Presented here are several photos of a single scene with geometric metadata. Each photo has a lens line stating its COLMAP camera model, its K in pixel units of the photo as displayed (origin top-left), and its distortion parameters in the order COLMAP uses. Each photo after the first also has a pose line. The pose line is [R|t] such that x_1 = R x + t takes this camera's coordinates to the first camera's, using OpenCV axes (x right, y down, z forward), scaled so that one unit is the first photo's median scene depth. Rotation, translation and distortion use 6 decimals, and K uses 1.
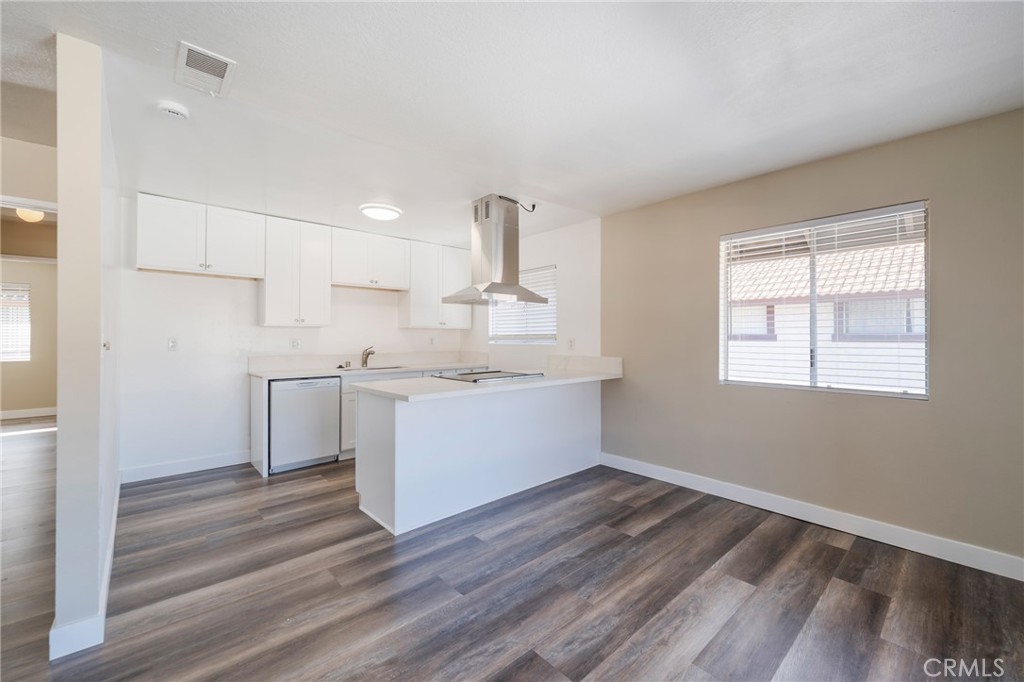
lens RADIAL K [[421.4, 0, 514.1], [0, 421.4, 337.5], [0, 0, 1]] dist [0.000284, -0.000144]
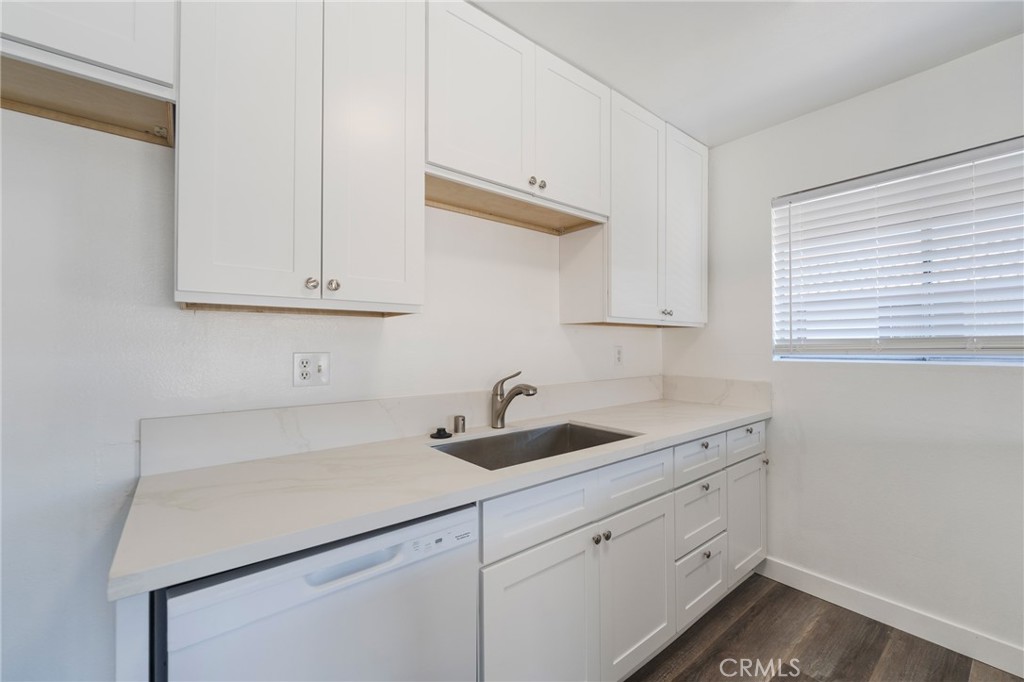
lens RADIAL K [[438.2, 0, 513.5], [0, 438.2, 346.8], [0, 0, 1]] dist [-0.022233, -0.000066]
pose [[0.997841, -0.003148, -0.065595, -0.346420], [0.002956, 0.999991, -0.003025, 0.000464], [0.065604, 0.002825, 0.997842, 0.682914]]
